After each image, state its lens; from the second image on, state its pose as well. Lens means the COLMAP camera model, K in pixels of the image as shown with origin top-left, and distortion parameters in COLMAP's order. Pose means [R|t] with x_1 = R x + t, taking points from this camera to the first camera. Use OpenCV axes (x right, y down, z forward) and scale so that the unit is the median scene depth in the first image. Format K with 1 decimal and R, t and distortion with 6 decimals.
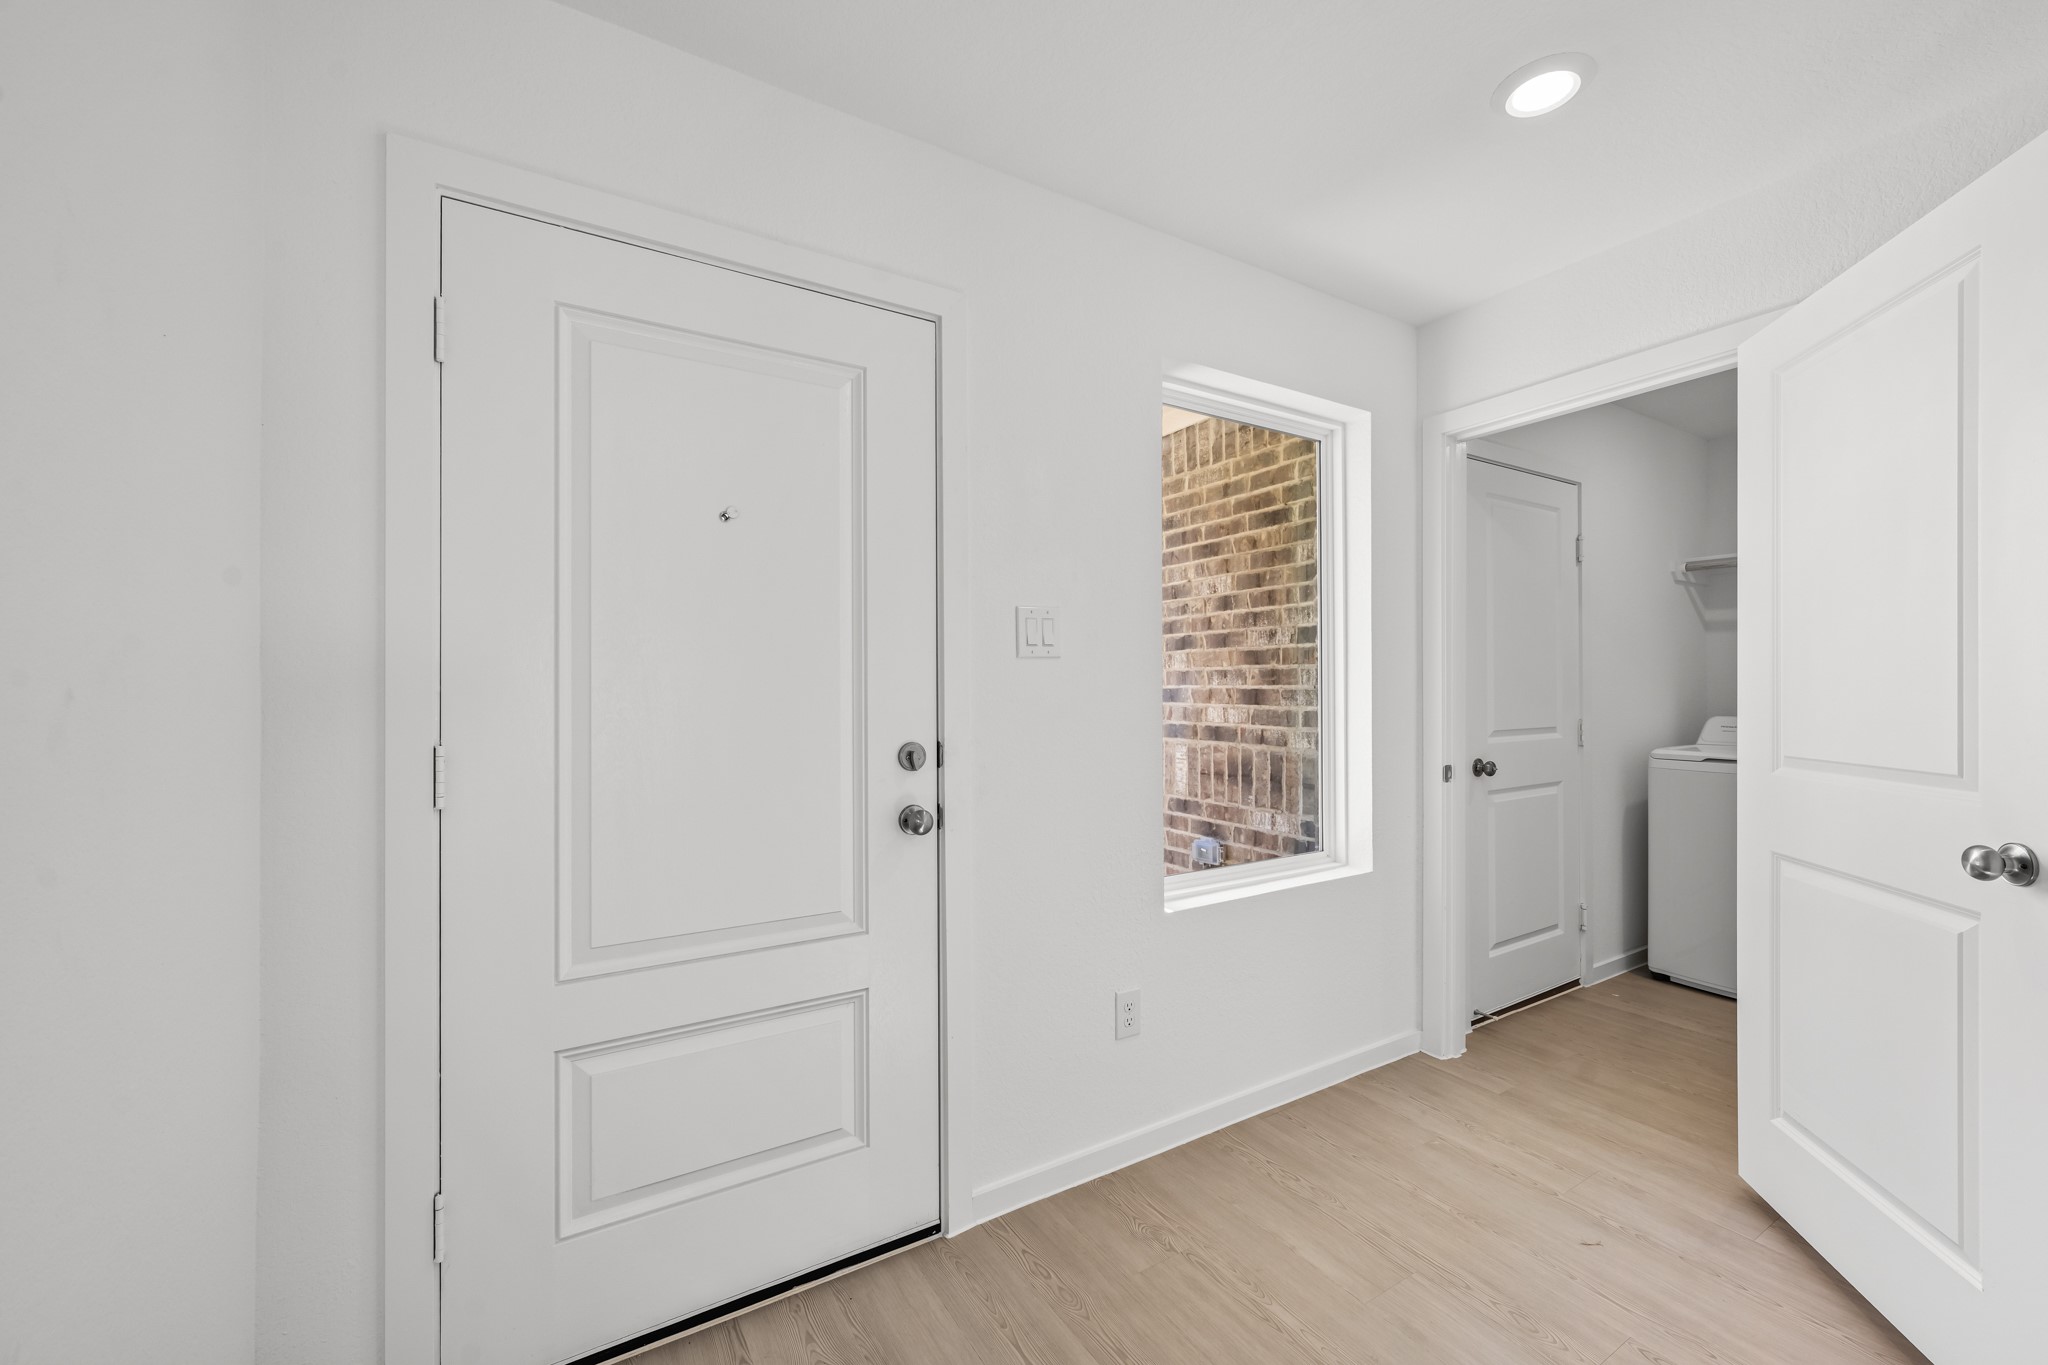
lens RADIAL K [[815.9, 0, 1024.0], [0, 815.9, 682.5], [0, 0, 1]] dist [0.001503, 0.000471]
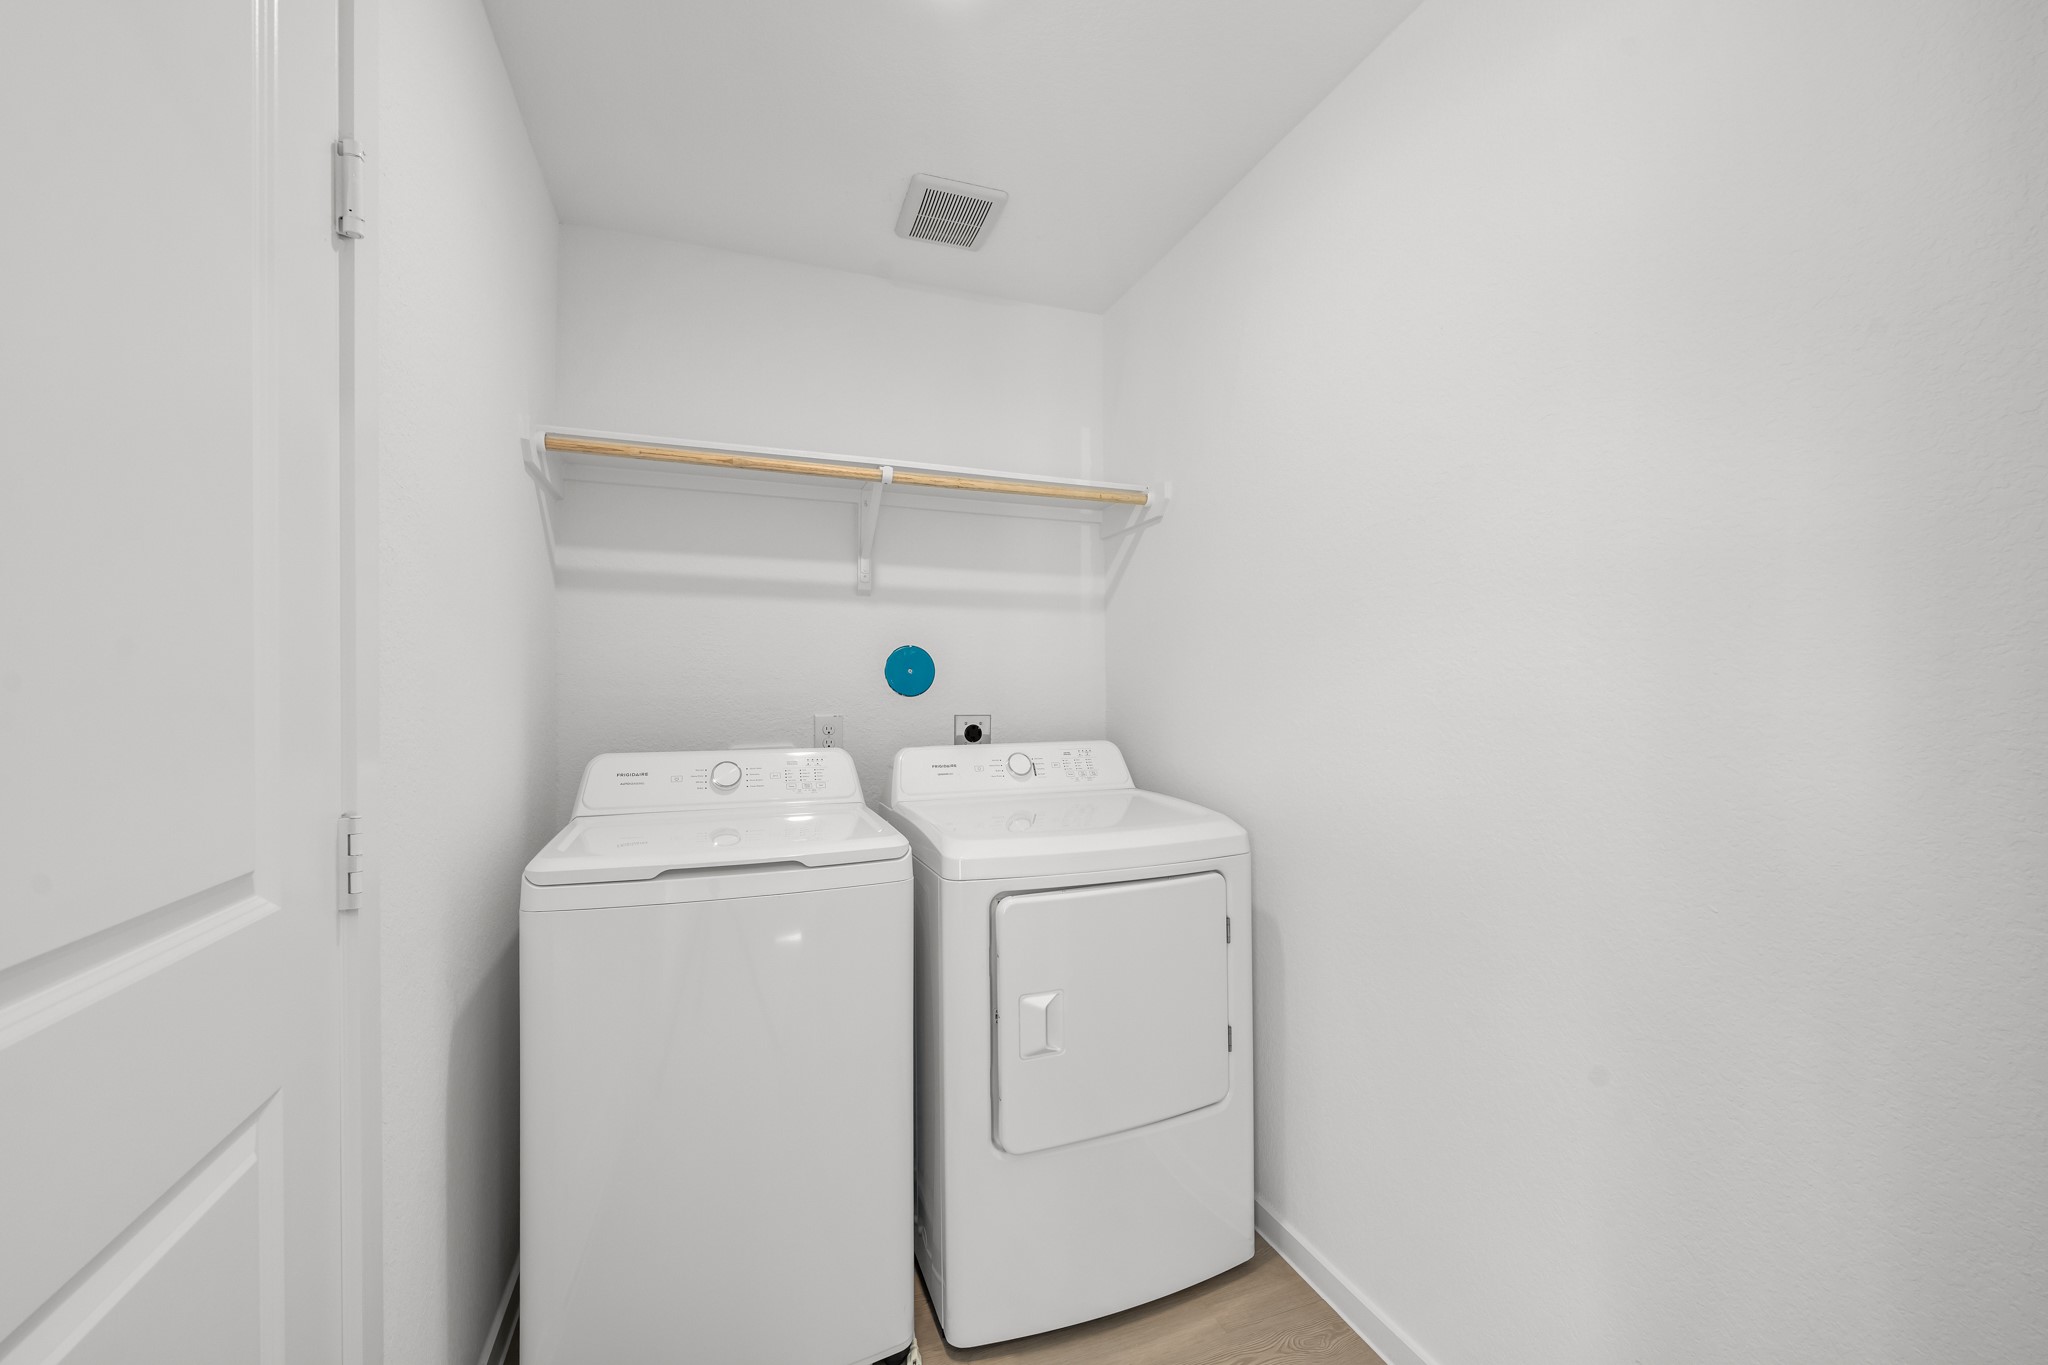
lens RADIAL K [[815.9, 0, 1024.0], [0, 815.9, 682.5], [0, 0, 1]] dist [0.001503, 0.000471]
pose [[0.188786, 0.015190, 0.981901, 0.454718], [0.003026, 0.999867, -0.016050, 0.007084], [-0.982014, 0.006002, 0.188715, 0.723498]]
